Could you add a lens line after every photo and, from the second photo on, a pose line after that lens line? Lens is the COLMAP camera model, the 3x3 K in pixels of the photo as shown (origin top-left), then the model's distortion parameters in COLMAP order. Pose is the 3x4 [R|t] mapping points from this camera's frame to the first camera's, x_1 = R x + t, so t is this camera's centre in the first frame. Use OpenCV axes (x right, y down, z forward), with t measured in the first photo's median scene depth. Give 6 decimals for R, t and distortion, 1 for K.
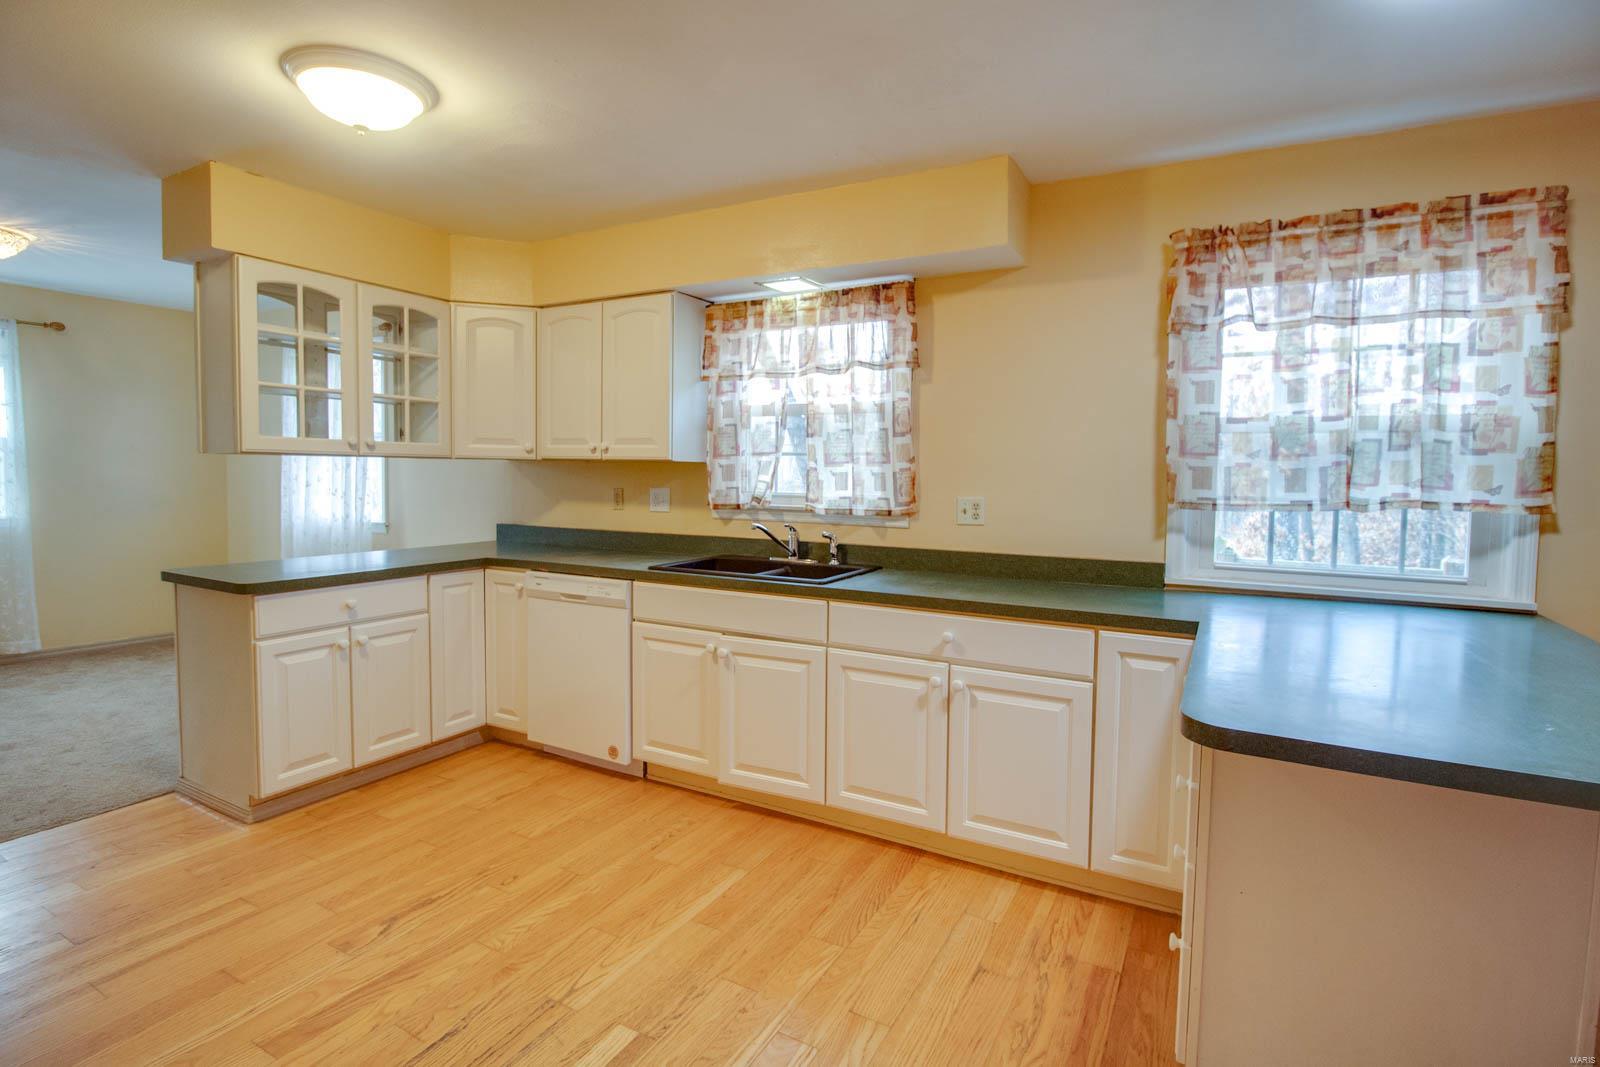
lens RADIAL K [[777.2, 0, 803.7], [0, 777.2, 519.6], [0, 0, 1]] dist [-0.015955, -0.002616]
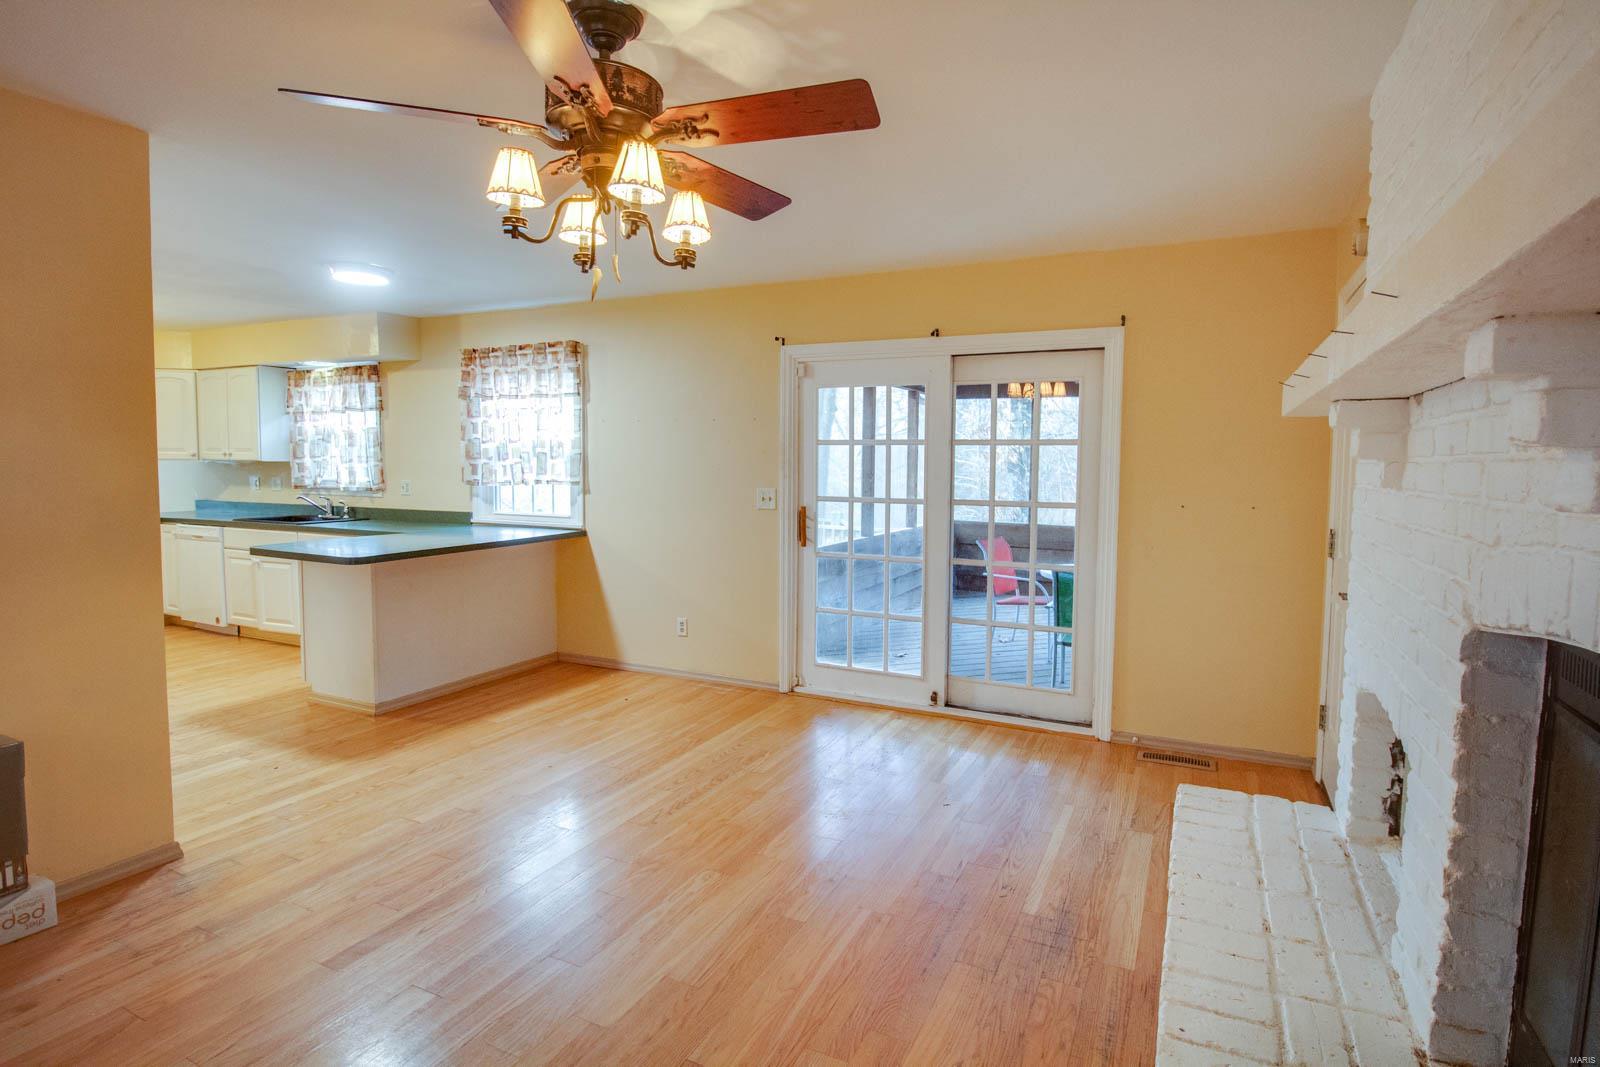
lens RADIAL K [[814.1, 0, 803.9], [0, 814.1, 522.8], [0, 0, 1]] dist [-0.007396, -0.004433]
pose [[0.998215, -0.013074, 0.058266, 1.003073], [0.011571, 0.999594, 0.026048, 0.031943], [-0.058583, -0.025328, 0.997961, -0.966853]]
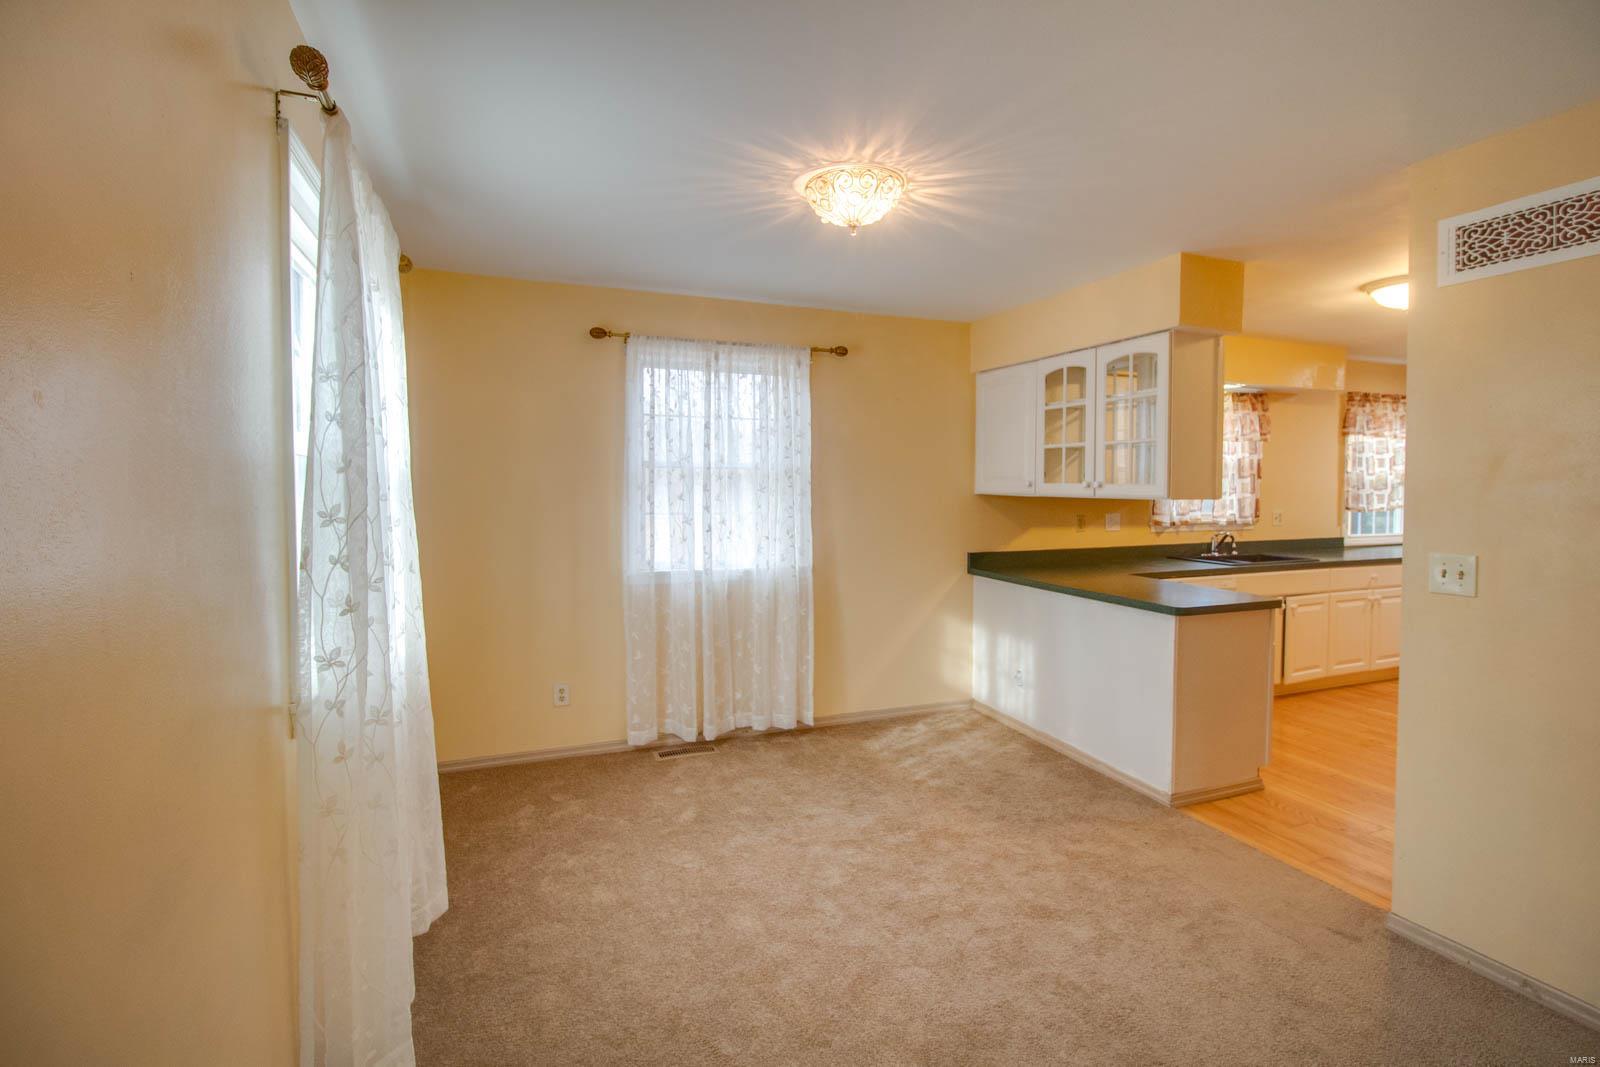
lens RADIAL K [[777.2, 0, 807.9], [0, 777.2, 538.0], [0, 0, 1]] dist [-0.015955, -0.002616]
pose [[0.618809, -0.065184, 0.782832, -1.856113], [0.054801, 0.997706, 0.039757, -0.094999], [-0.783627, 0.018298, 0.620962, 0.686270]]
